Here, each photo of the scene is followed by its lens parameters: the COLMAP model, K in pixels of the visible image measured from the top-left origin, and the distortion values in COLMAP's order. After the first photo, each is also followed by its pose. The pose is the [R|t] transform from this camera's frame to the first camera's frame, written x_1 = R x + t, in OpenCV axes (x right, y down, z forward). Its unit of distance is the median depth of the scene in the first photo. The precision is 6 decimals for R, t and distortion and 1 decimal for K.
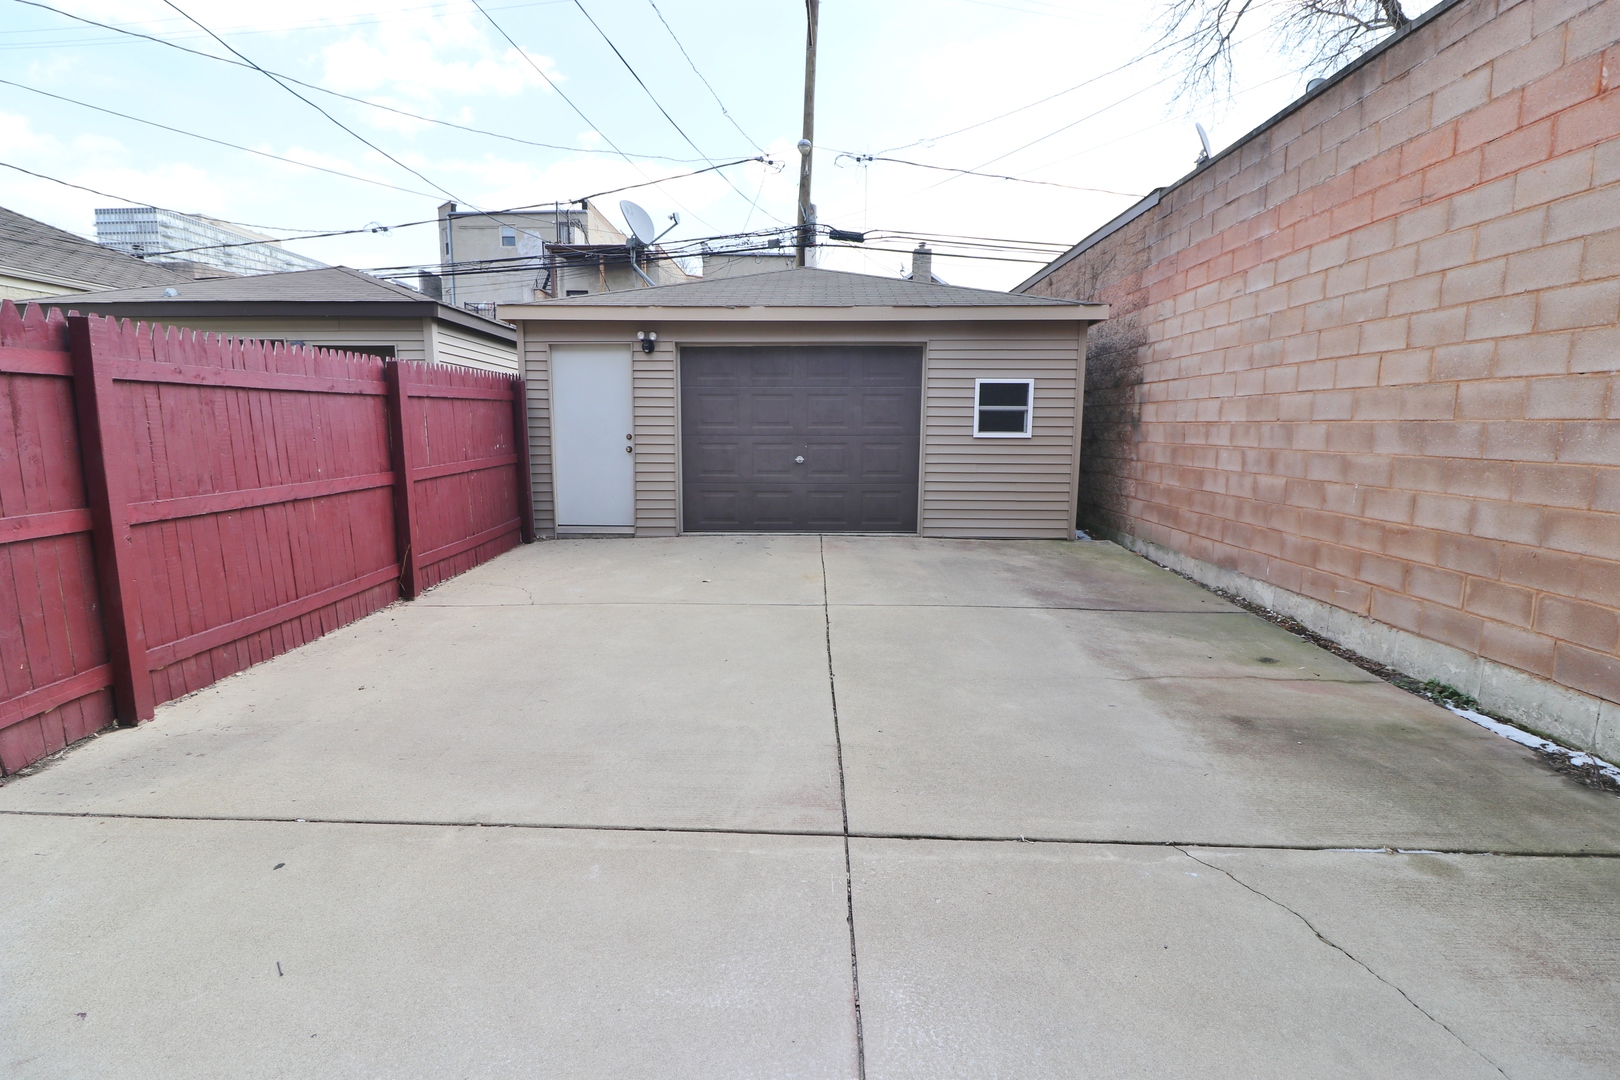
lens RADIAL K [[754.2, 0, 806.0], [0, 754.2, 532.9], [0, 0, 1]] dist [-0.007181, -0.007257]
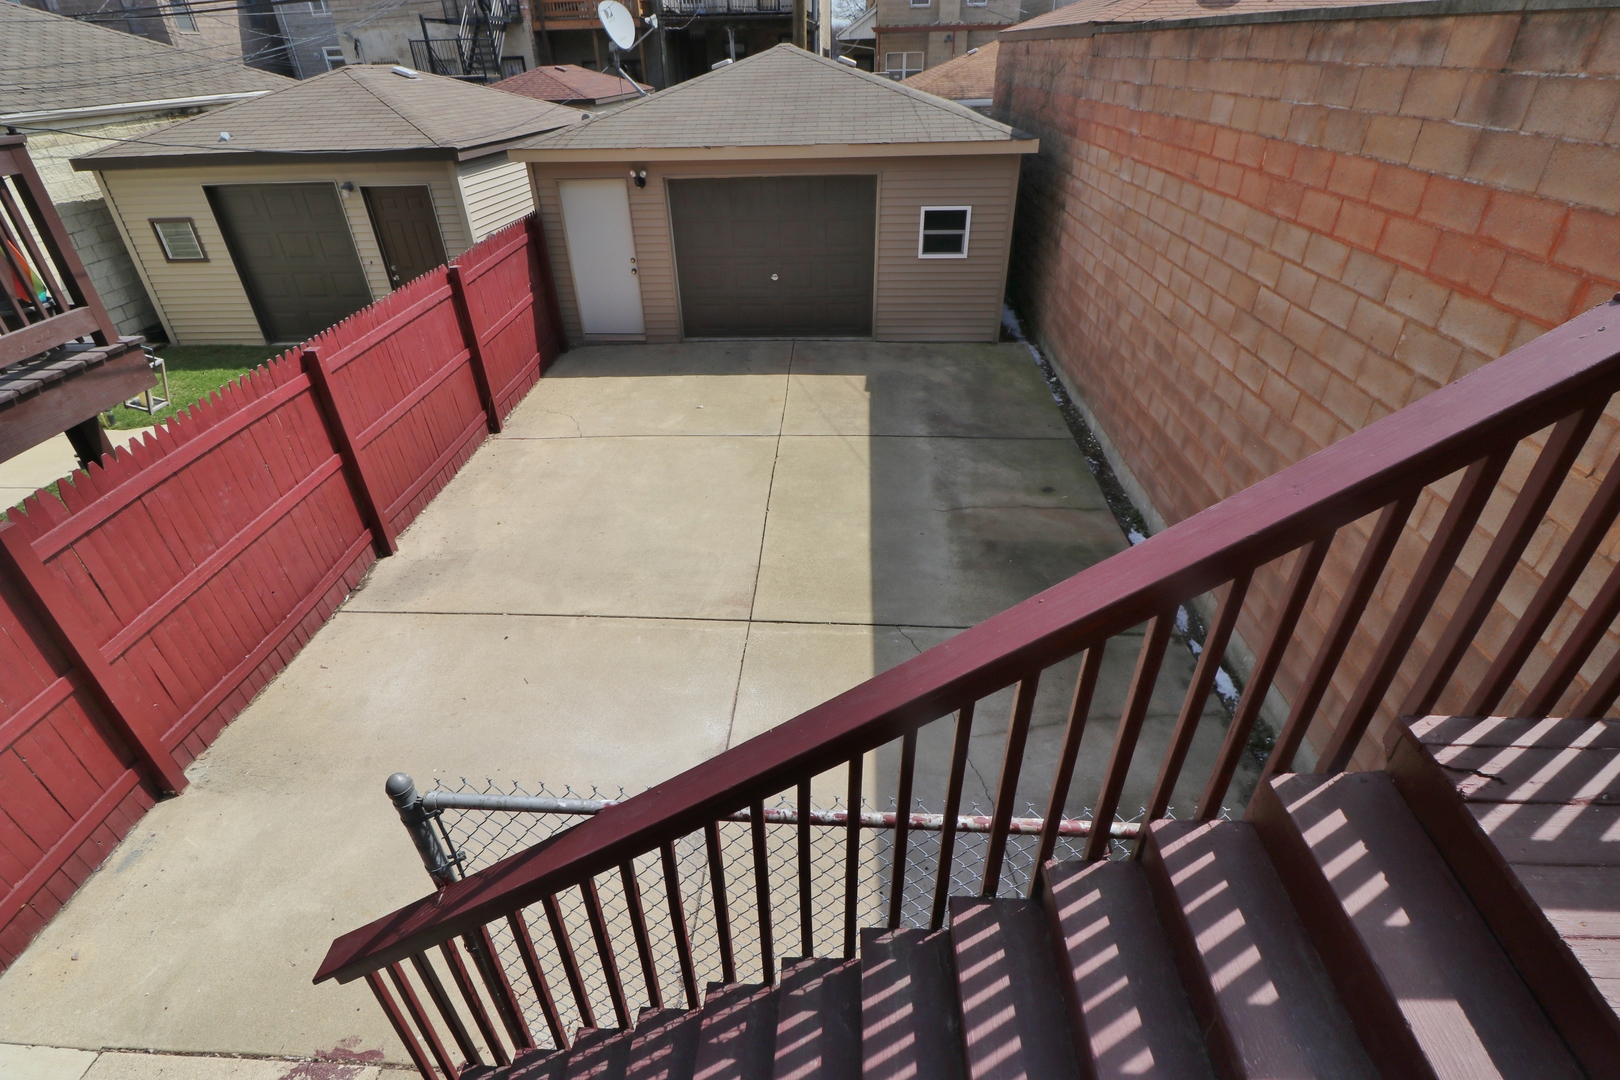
lens RADIAL K [[754.2, 0, 812.1], [0, 754.2, 540.2], [0, 0, 1]] dist [-0.007181, -0.007257]
pose [[0.999305, -0.000856, -0.037257, 0.172748], [0.016573, 0.905640, 0.423722, -0.406894], [0.033378, -0.424046, 0.905026, -0.488255]]
